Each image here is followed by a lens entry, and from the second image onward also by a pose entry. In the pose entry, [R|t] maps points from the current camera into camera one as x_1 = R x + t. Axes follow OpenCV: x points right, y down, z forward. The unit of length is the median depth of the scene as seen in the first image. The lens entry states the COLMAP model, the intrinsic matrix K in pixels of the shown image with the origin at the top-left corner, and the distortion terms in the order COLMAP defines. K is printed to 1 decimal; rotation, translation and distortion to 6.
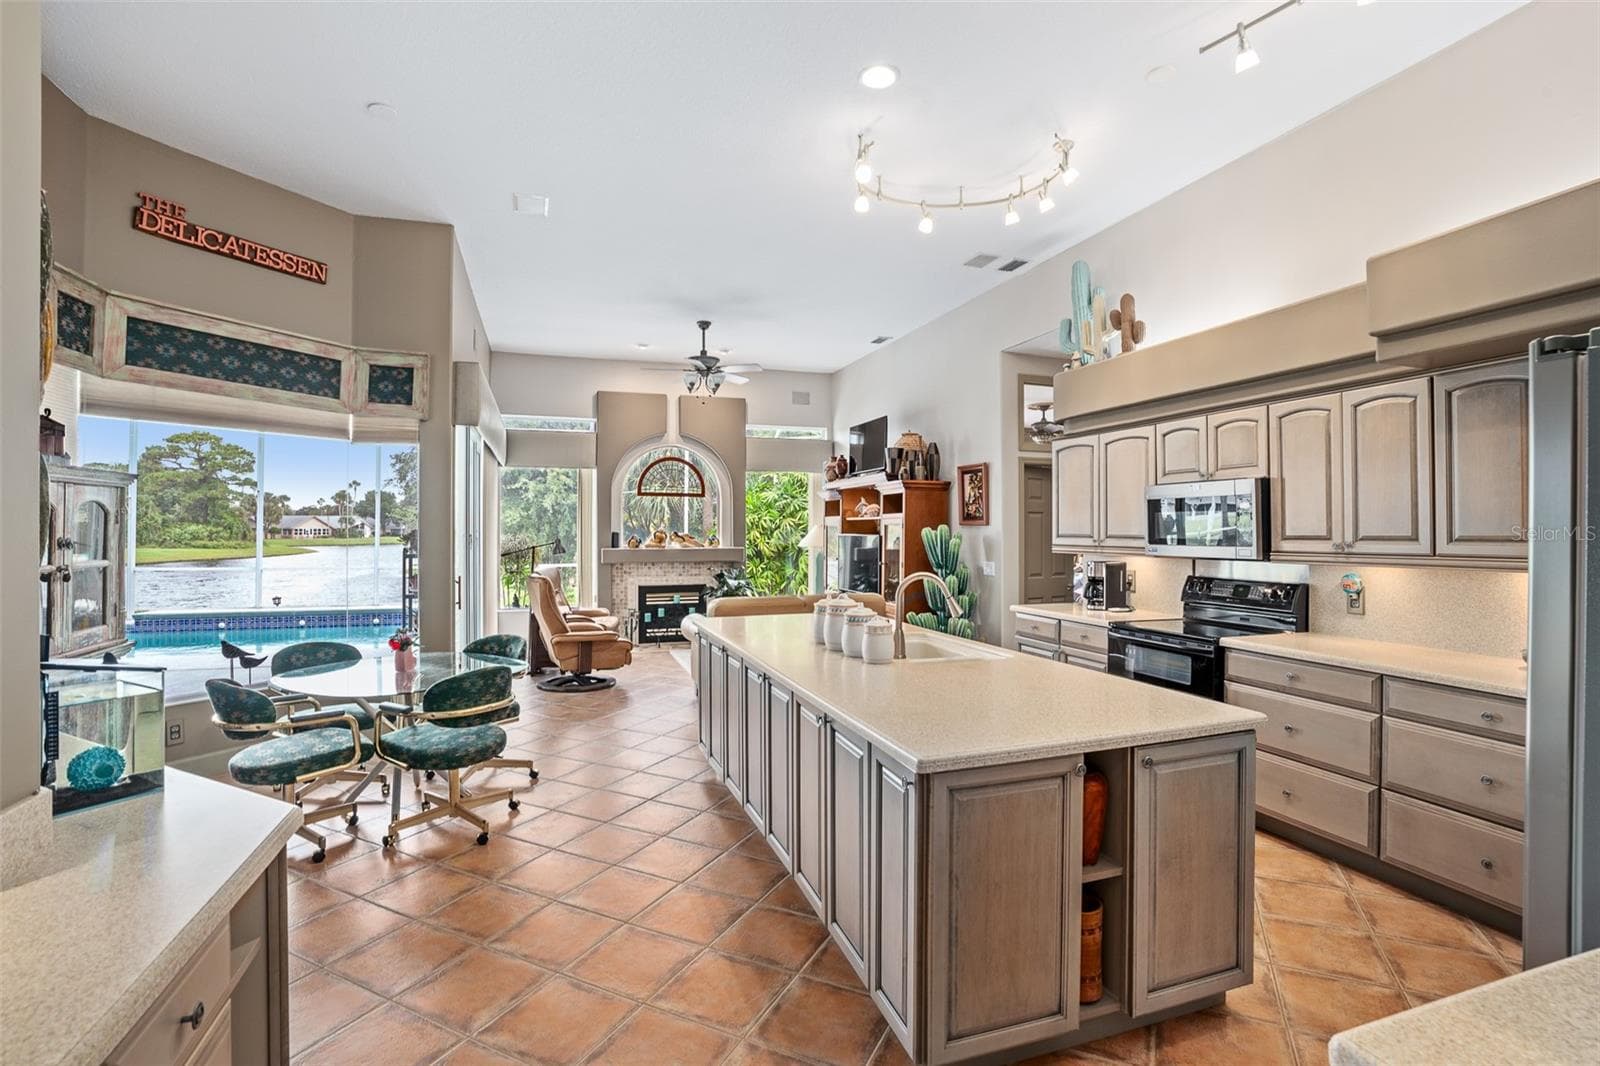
lens RADIAL K [[746.0, 0, 800.0], [0, 746.0, 533.0], [0, 0, 1]] dist [-0.075442, 0.028317]
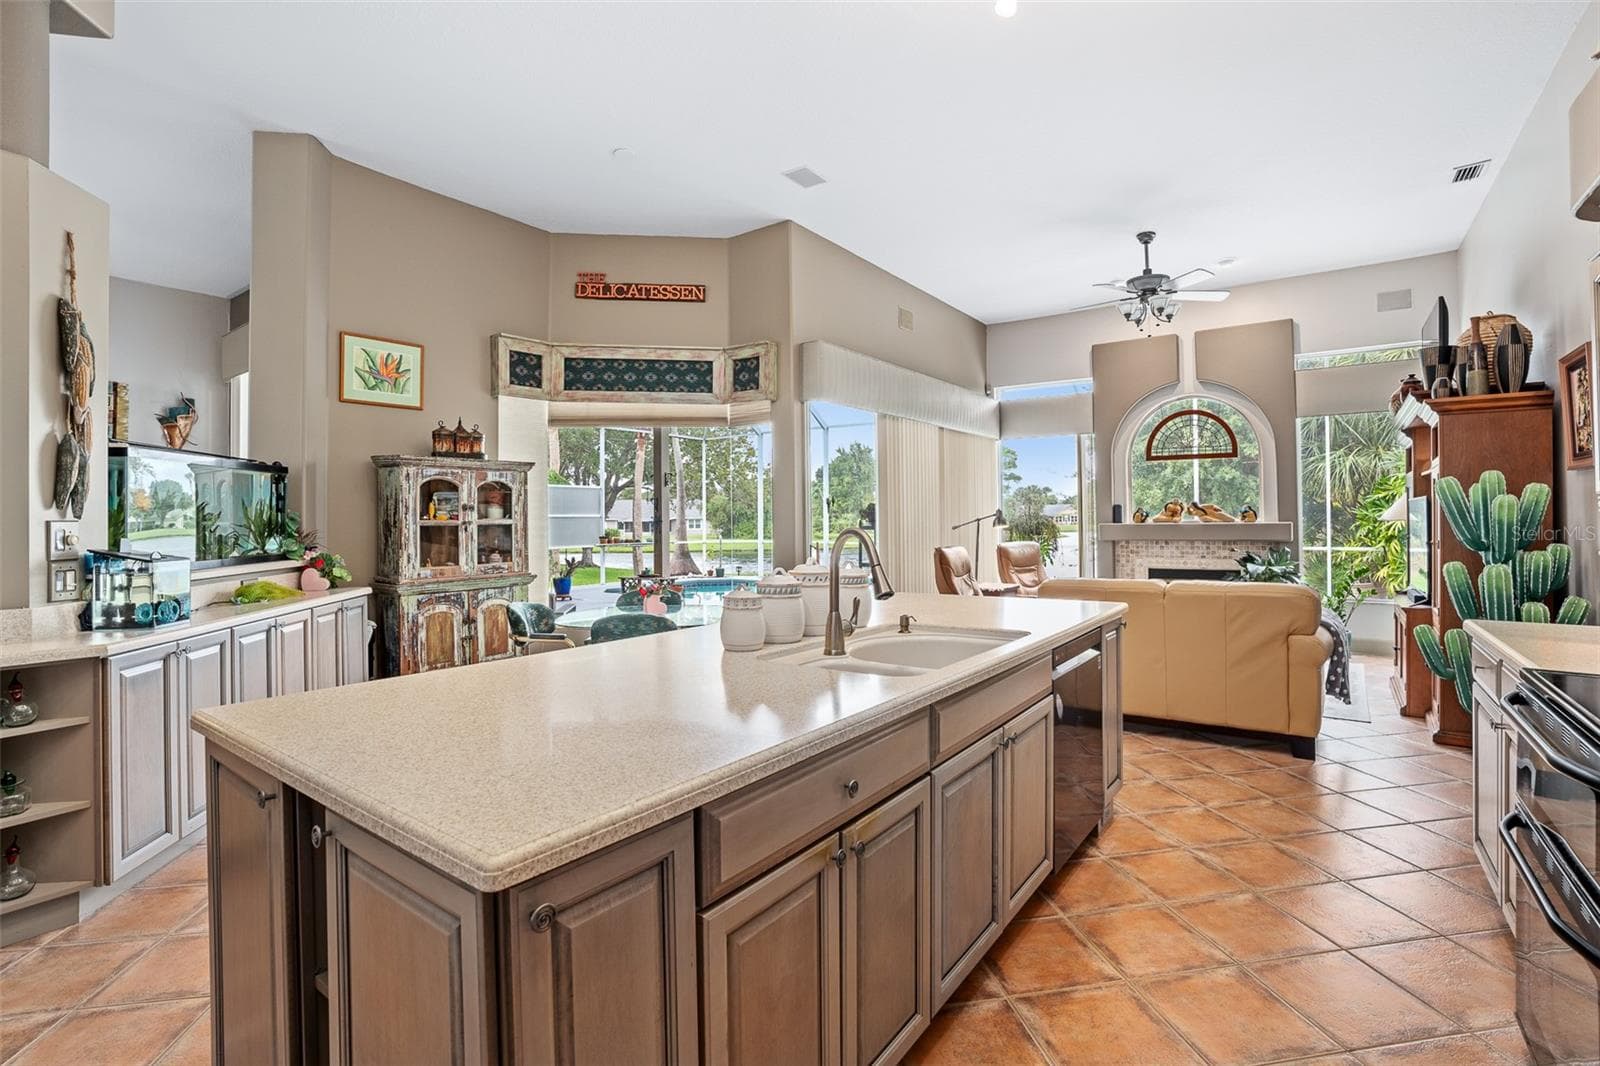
lens RADIAL K [[746.0, 0, 800.0], [0, 746.0, 533.0], [0, 0, 1]] dist [-0.075442, 0.028317]
pose [[0.576106, 0.007285, -0.817343, 0.449590], [0.006996, 0.999880, 0.013842, 0.032866], [0.817345, -0.013692, 0.575986, 0.378732]]
